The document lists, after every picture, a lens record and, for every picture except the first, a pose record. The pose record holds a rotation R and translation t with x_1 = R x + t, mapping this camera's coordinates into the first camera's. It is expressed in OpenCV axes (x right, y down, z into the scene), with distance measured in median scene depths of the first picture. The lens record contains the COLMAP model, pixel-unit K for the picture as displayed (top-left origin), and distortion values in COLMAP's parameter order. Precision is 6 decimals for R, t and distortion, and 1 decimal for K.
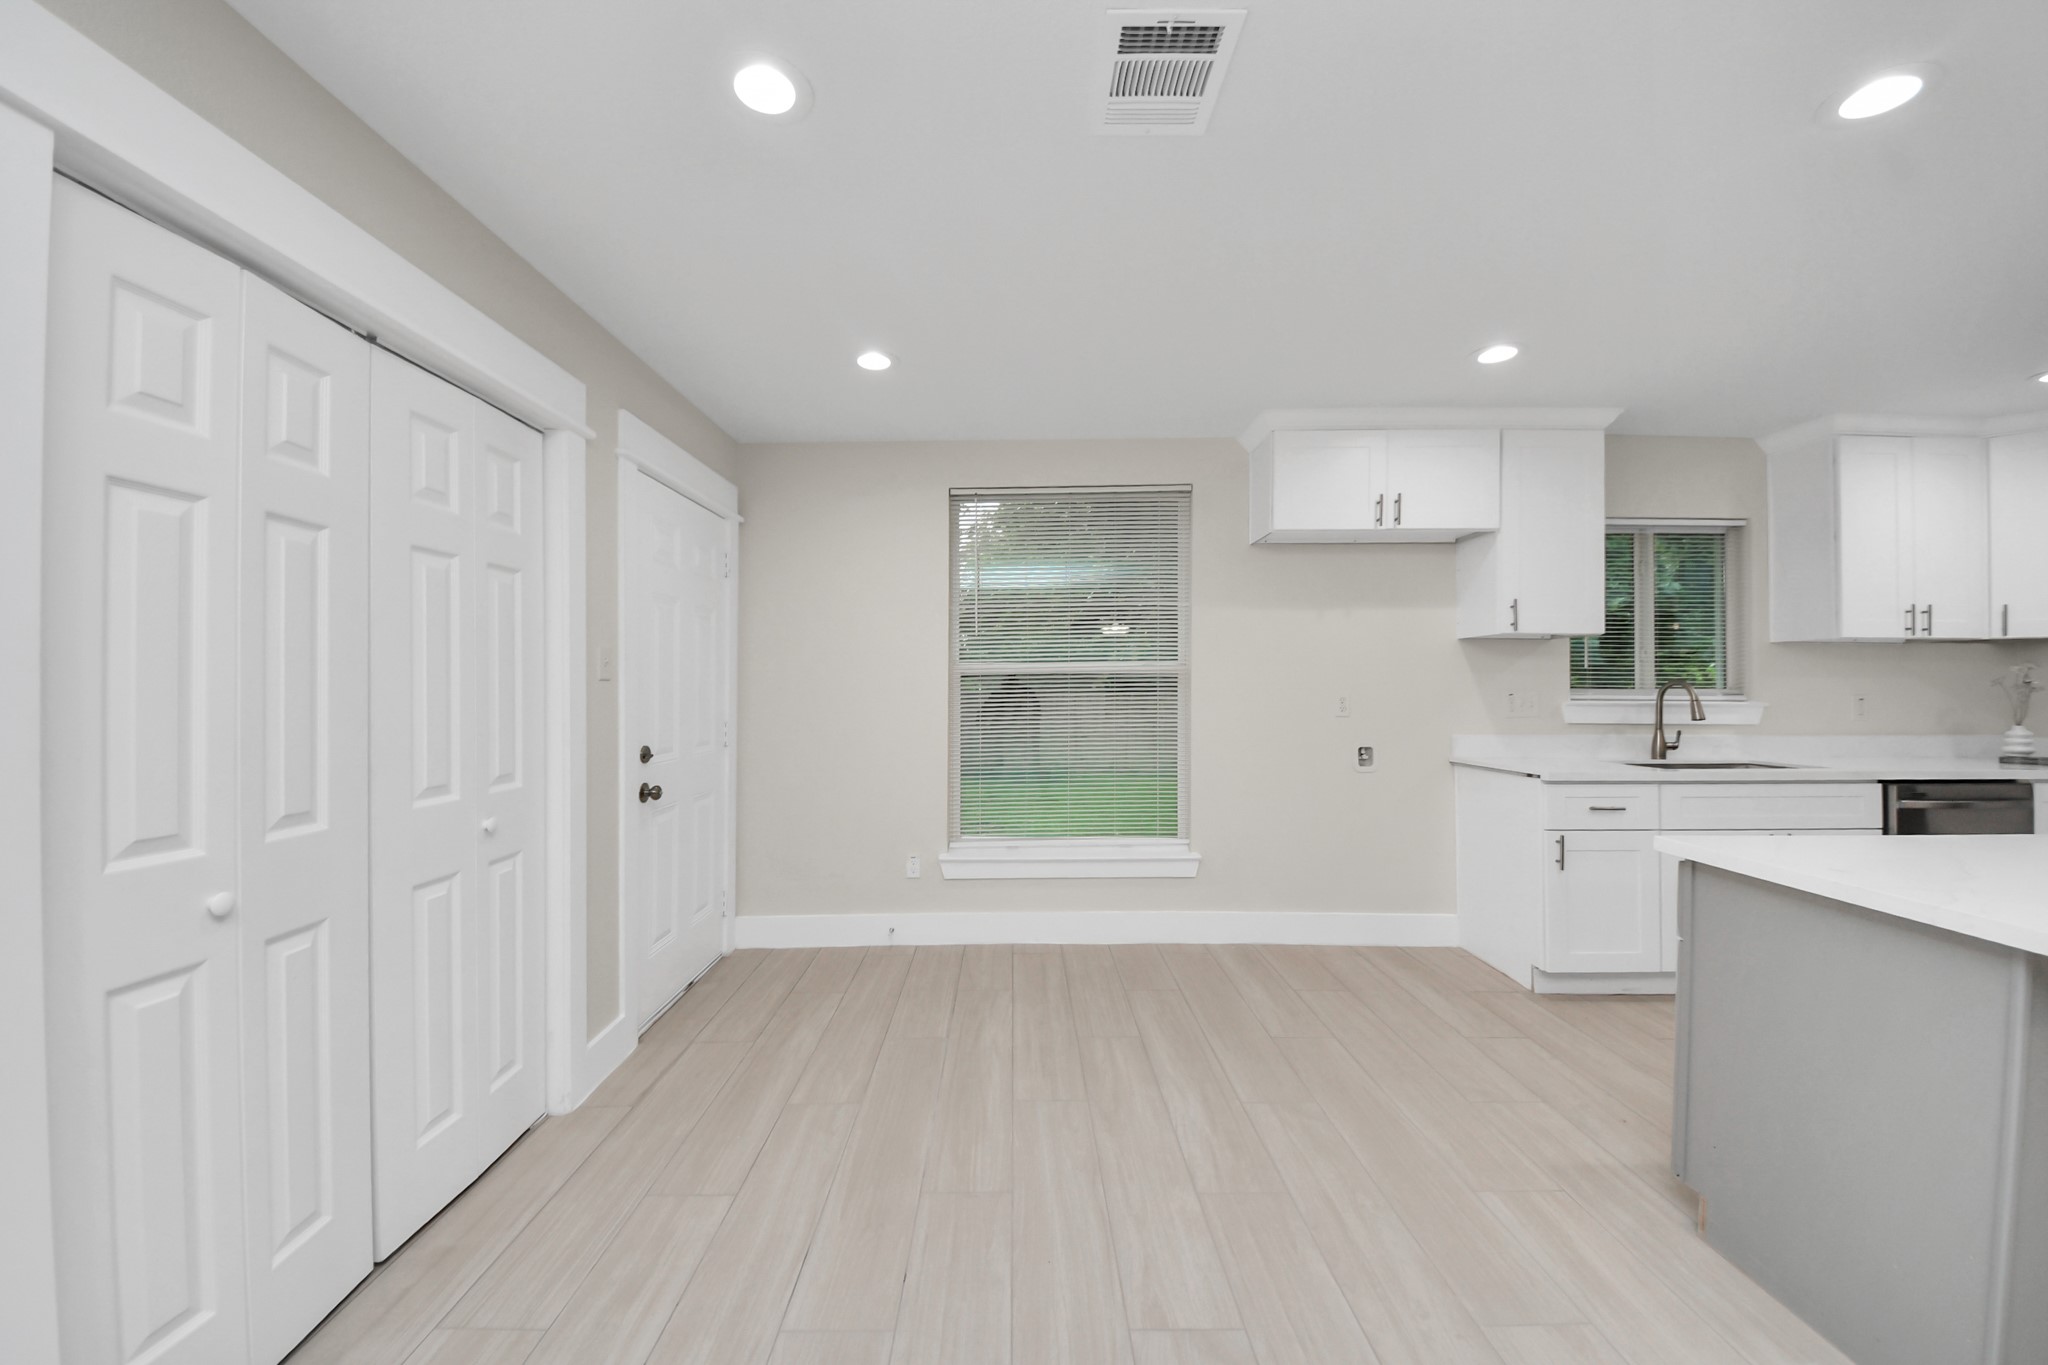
lens RADIAL K [[743.9, 0, 1007.9], [0, 743.9, 684.9], [0, 0, 1]] dist [0.031702, -0.022226]
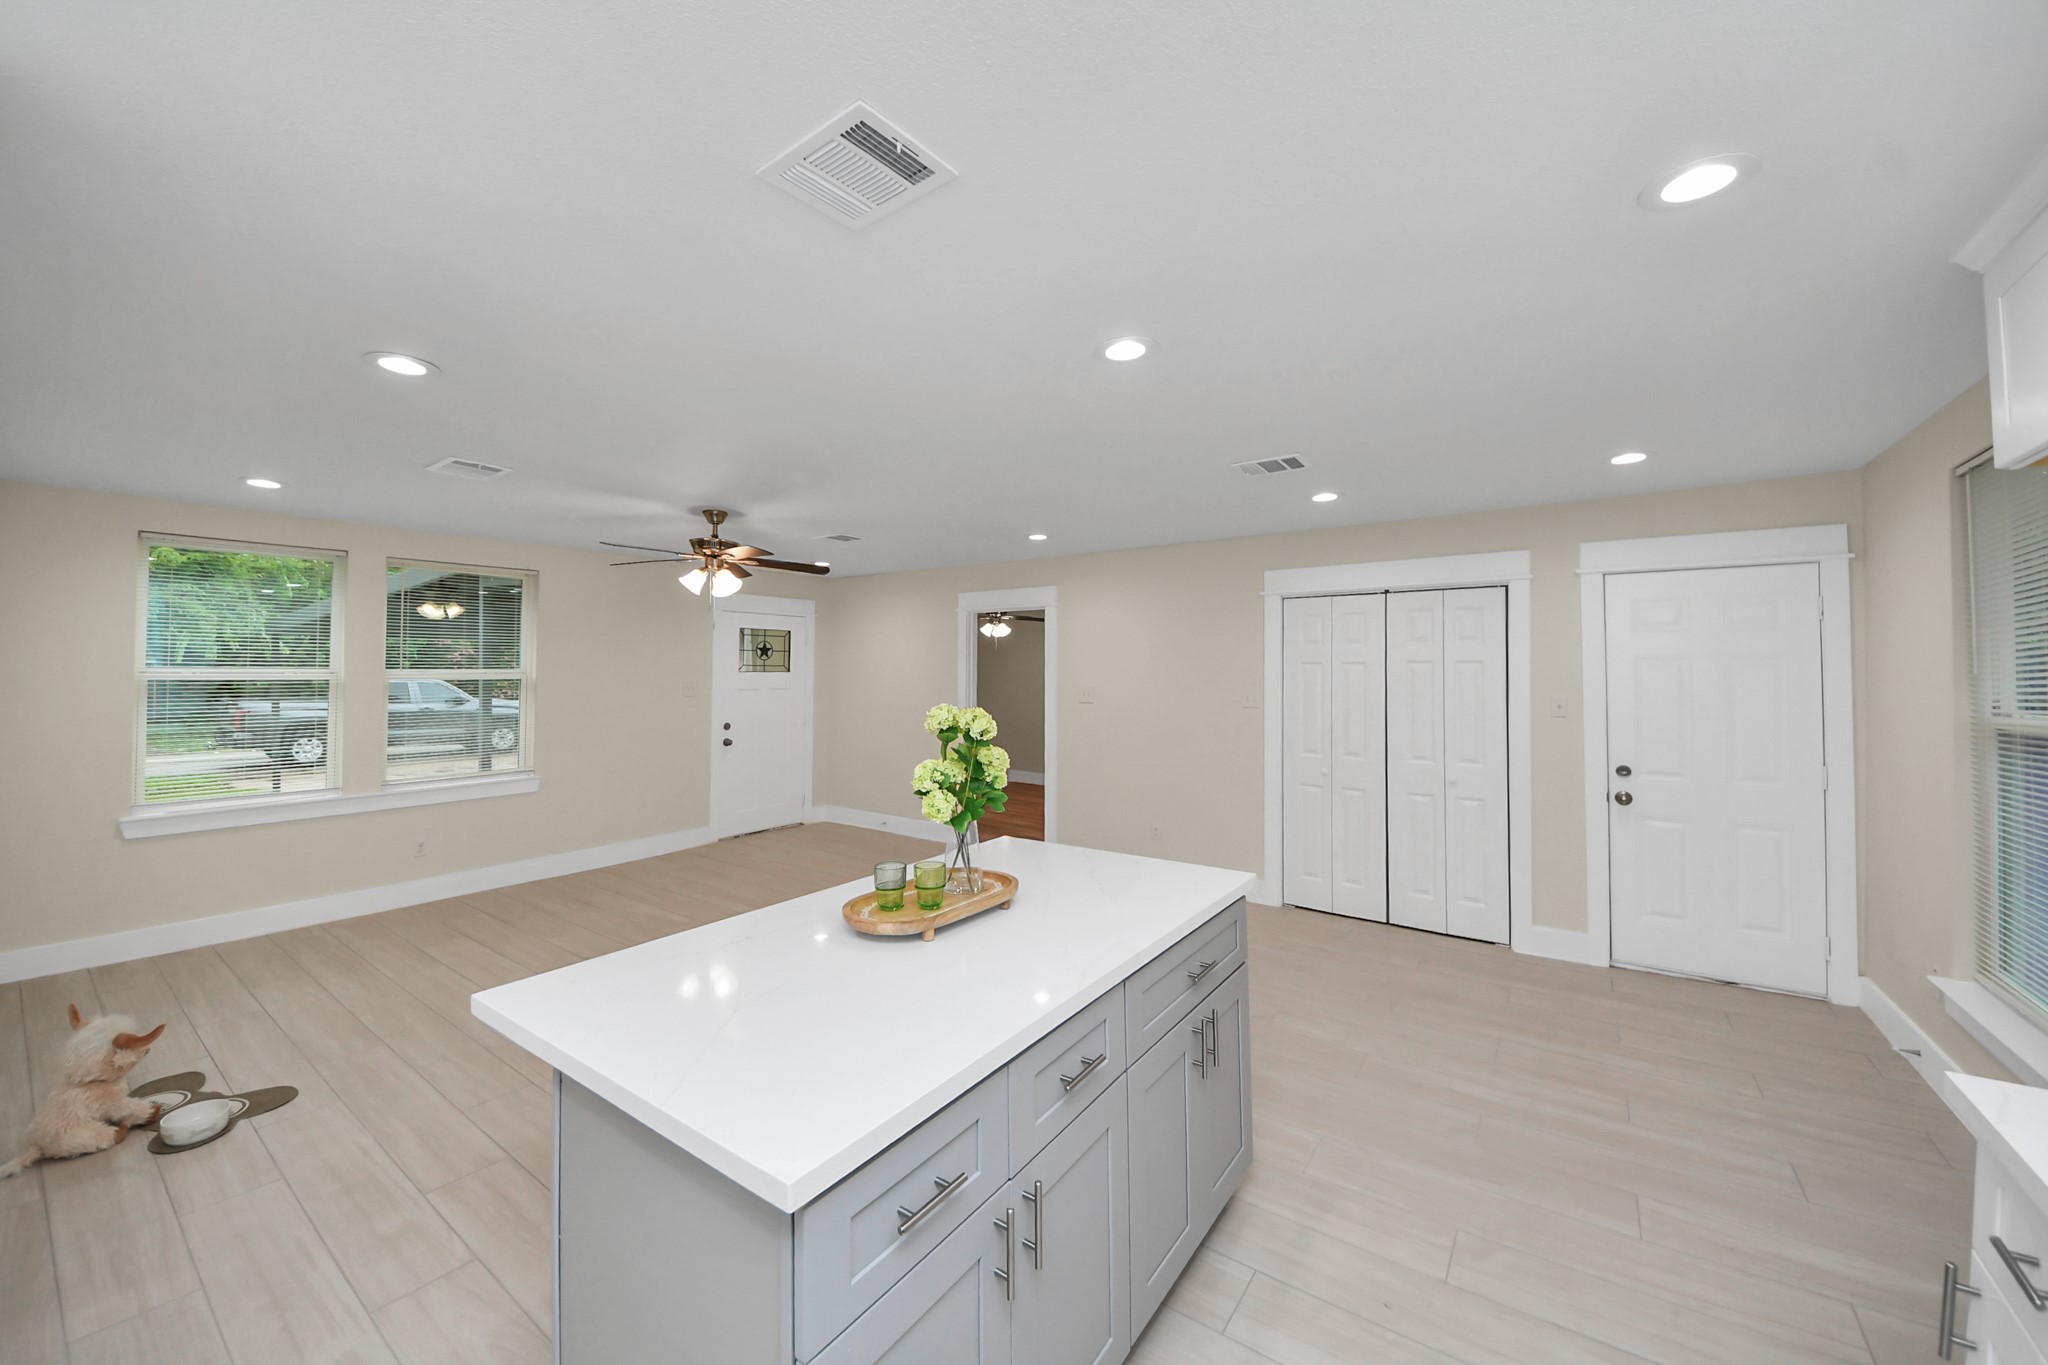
lens RADIAL K [[757.1, 0, 1002.1], [0, 757.1, 657.5], [0, 0, 1]] dist [0.041495, -0.024907]
pose [[-0.592655, -0.023361, -0.805118, 1.085778], [-0.006505, 0.999686, -0.024218, -0.063209], [0.805430, -0.009115, -0.592621, 0.715077]]
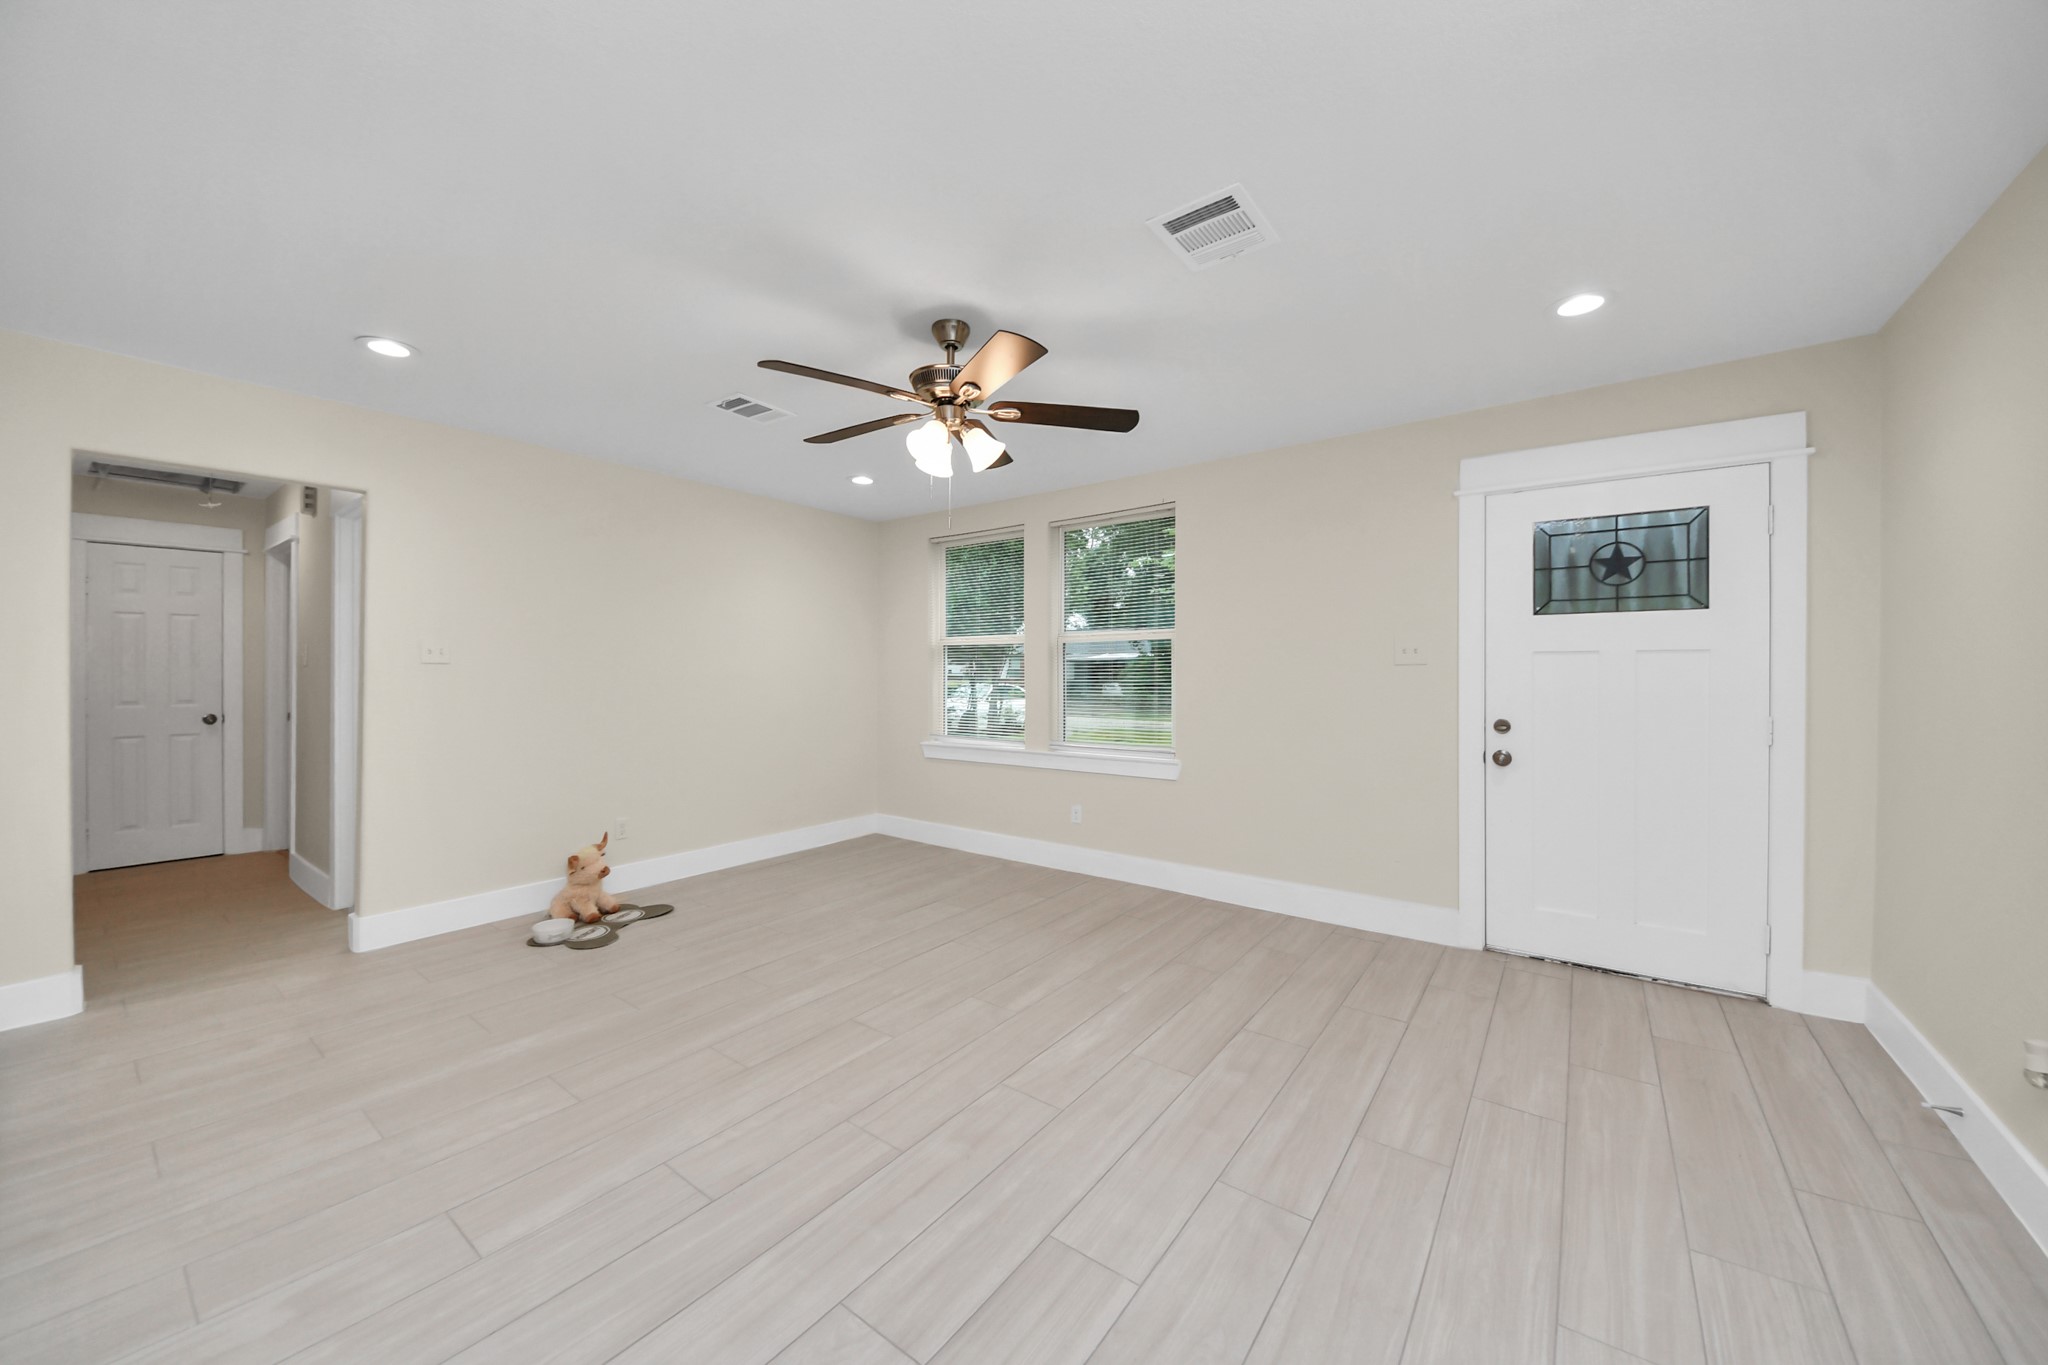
lens RADIAL K [[742.7, 0, 1015.1], [0, 742.7, 669.0], [0, 0, 1]] dist [0.032886, -0.020132]
pose [[-0.800280, -0.003732, 0.599615, -0.139889], [-0.004735, 0.999989, -0.000095, 0.000310], [-0.599608, -0.002915, -0.800289, 0.133164]]
